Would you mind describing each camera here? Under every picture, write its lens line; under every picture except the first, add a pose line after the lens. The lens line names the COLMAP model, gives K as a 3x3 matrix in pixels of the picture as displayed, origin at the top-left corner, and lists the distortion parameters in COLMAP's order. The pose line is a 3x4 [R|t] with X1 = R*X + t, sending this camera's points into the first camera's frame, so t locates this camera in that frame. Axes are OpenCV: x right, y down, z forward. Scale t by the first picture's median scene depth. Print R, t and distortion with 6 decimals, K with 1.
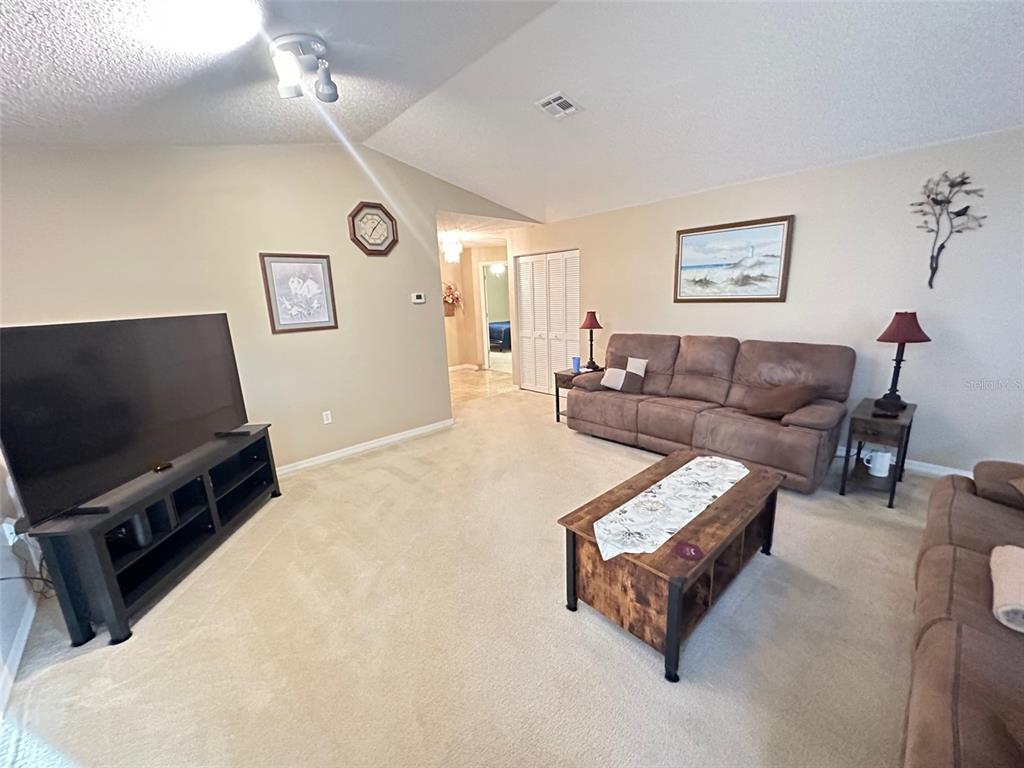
lens RADIAL K [[409.8, 0, 512.8], [0, 409.8, 385.0], [0, 0, 1]] dist [-0.001242, 0.000901]
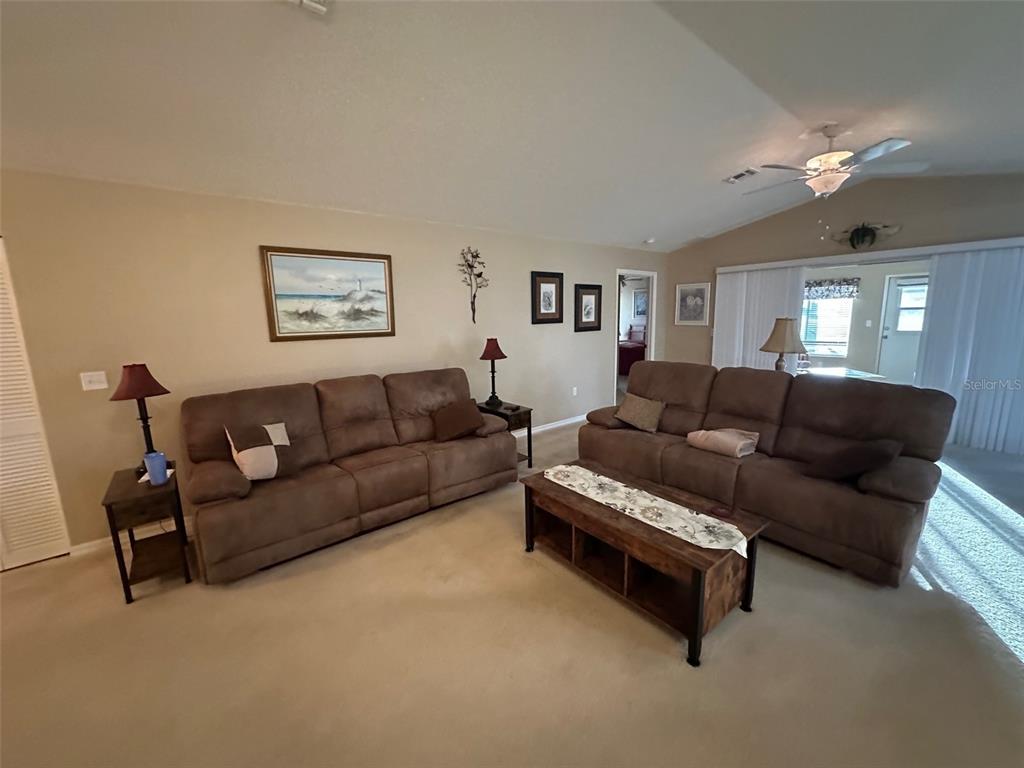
lens RADIAL K [[409.8, 0, 509.0], [0, 409.8, 385.9], [0, 0, 1]] dist [-0.001242, 0.000901]
pose [[0.074525, -0.137082, 0.987752, -0.373895], [0.239459, 0.963986, 0.115717, -0.128060], [-0.968042, 0.227903, 0.104667, 0.627045]]
